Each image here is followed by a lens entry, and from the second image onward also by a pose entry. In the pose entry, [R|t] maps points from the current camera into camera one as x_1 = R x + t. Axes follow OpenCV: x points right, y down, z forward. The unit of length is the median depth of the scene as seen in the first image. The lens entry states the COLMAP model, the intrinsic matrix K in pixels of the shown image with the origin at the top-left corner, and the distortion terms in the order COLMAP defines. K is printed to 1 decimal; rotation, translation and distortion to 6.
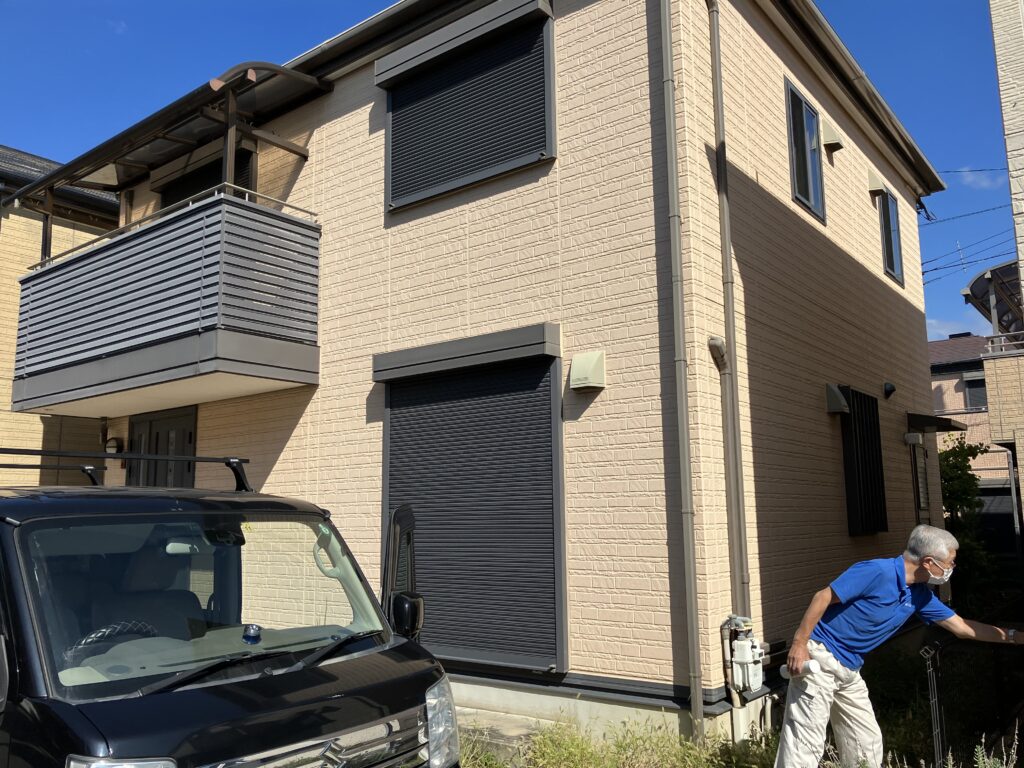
lens RADIAL K [[853.4, 0, 512.0], [0, 853.4, 384.0], [0, 0, 1]] dist [0.023983, -0.000343]
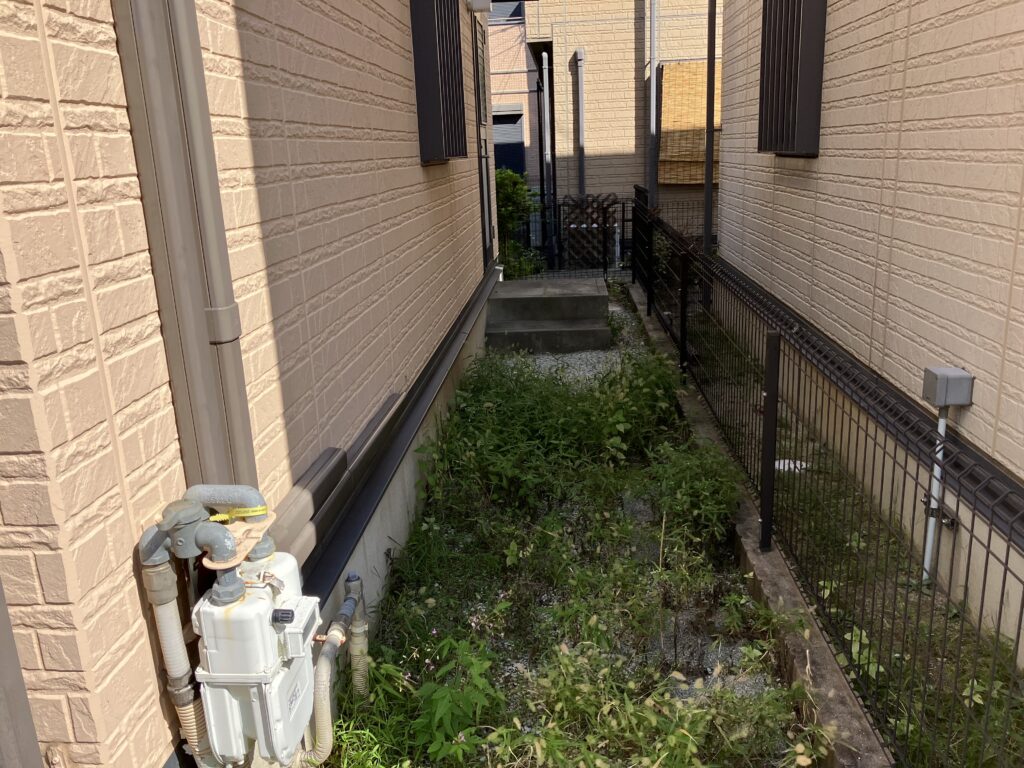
lens RADIAL K [[853.4, 0, 512.0], [0, 853.4, 384.0], [0, 0, 1]] dist [0.023983, -0.000343]
pose [[0.827848, -0.173532, 0.533436, 0.214037], [-0.050559, 0.923995, 0.379047, 0.147661], [-0.558669, -0.340764, 0.756154, 0.788511]]
